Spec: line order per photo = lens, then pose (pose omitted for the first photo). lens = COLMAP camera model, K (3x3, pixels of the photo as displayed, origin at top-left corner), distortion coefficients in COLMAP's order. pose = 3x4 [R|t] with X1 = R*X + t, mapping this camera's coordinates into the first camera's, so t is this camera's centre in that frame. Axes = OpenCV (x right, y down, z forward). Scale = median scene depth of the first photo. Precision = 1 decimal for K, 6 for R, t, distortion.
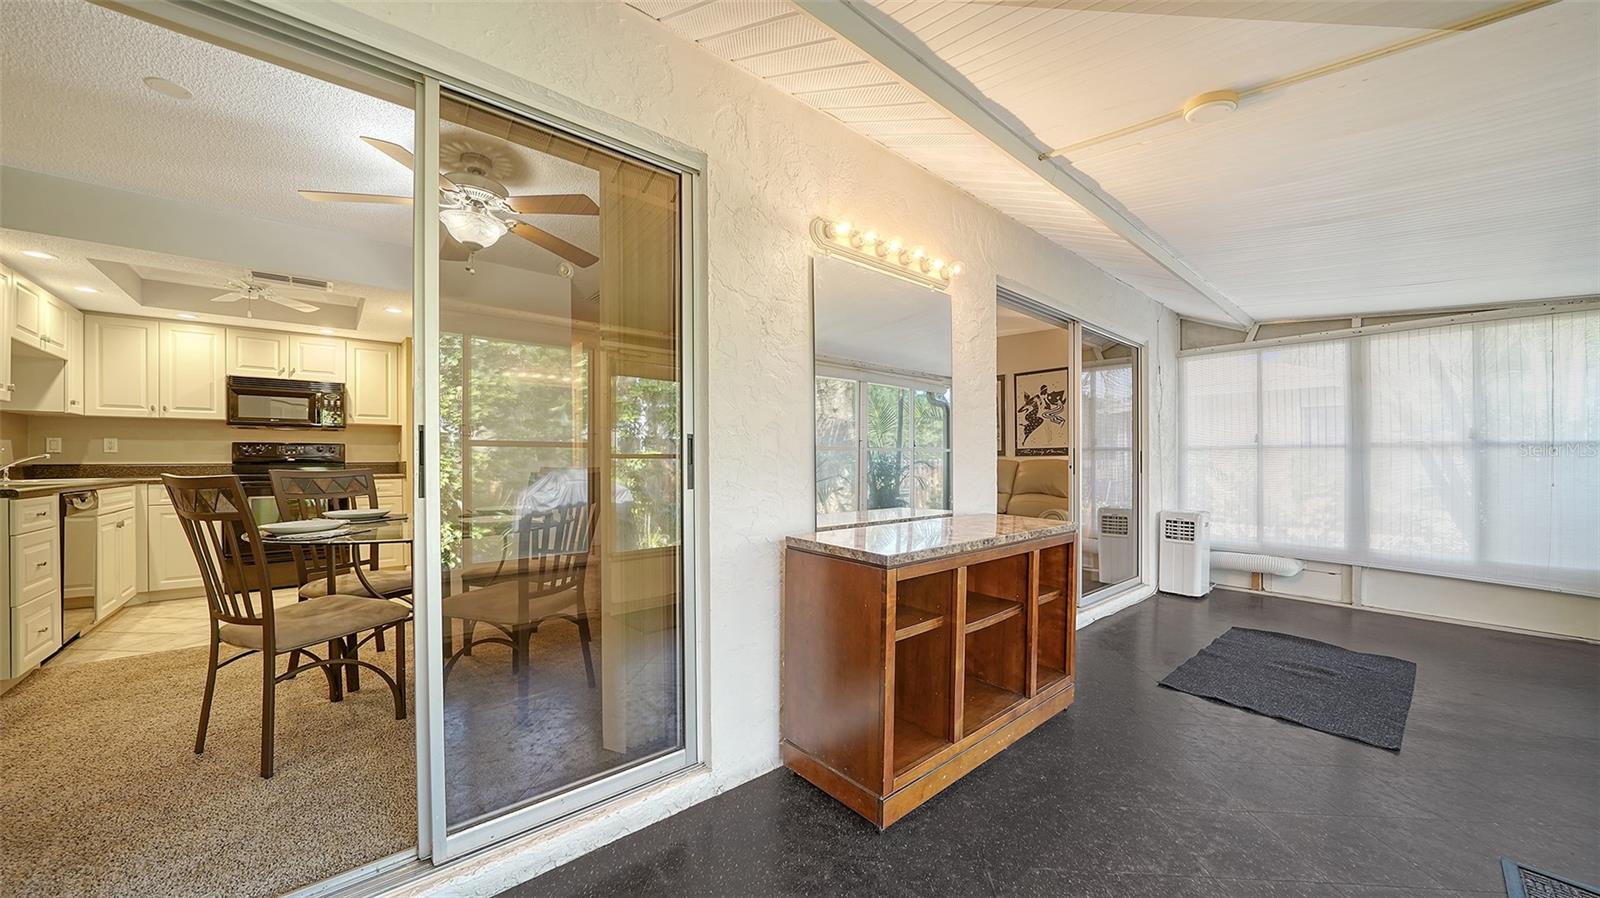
lens RADIAL K [[570.1, 0, 809.7], [0, 570.1, 455.2], [0, 0, 1]] dist [-0.015469, 0.001092]
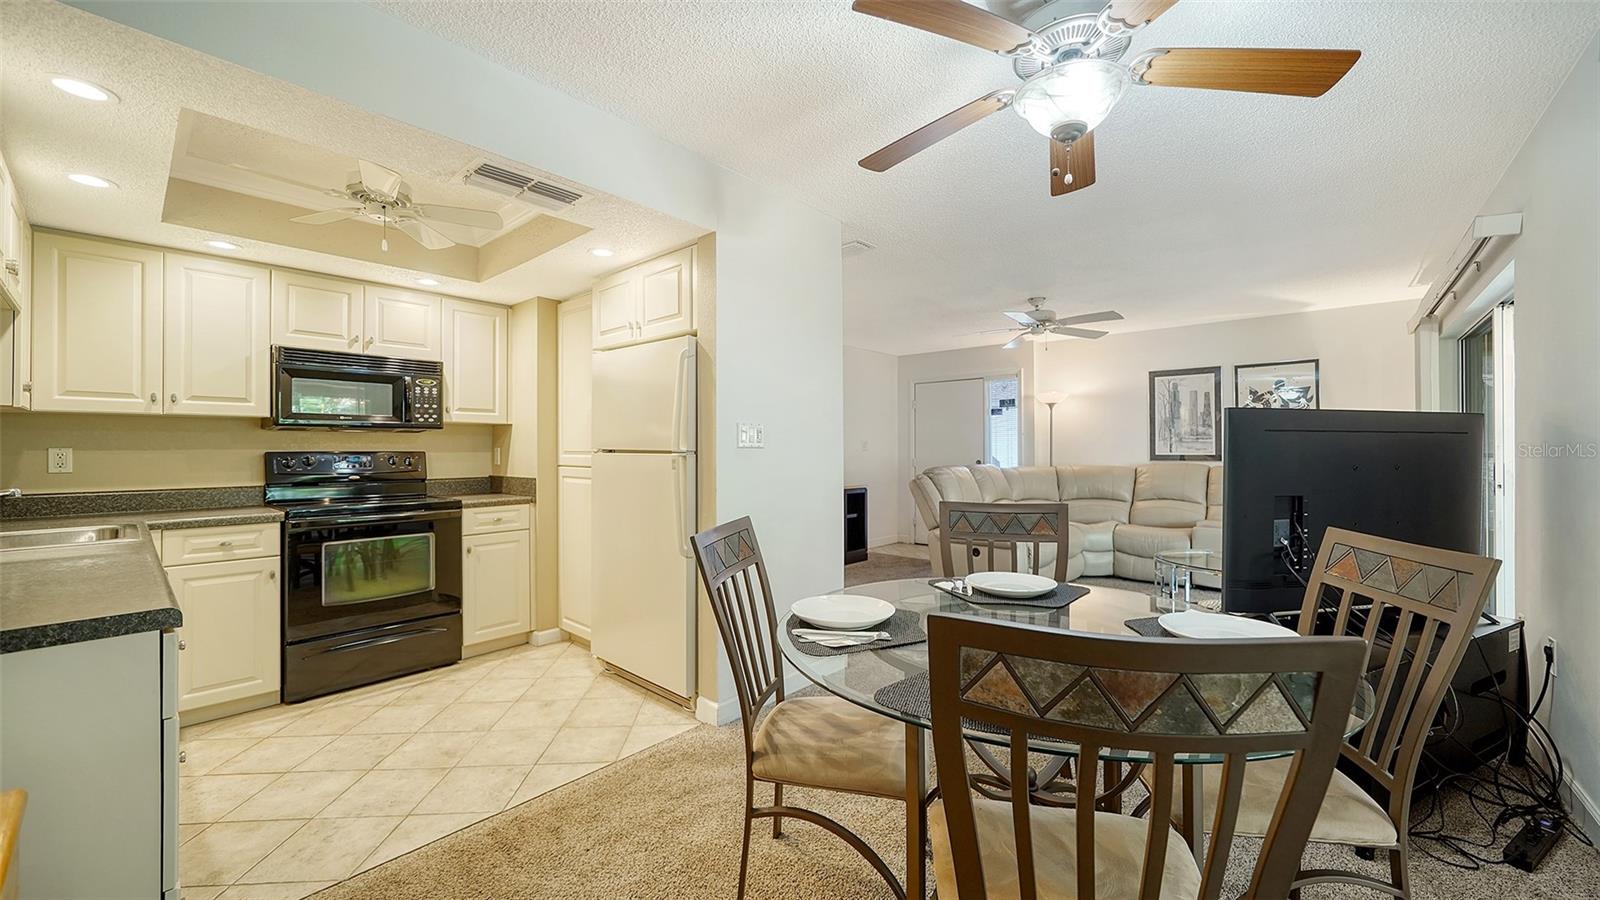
lens RADIAL K [[590.6, 0, 797.2], [0, 590.6, 438.4], [0, 0, 1]] dist [-0.004276, 0.001134]
pose [[0.991817, 0.001252, 0.127663, -0.511584], [0.000102, 0.999944, -0.010599, -0.030646], [-0.127669, 0.010525, 0.991761, 0.262592]]
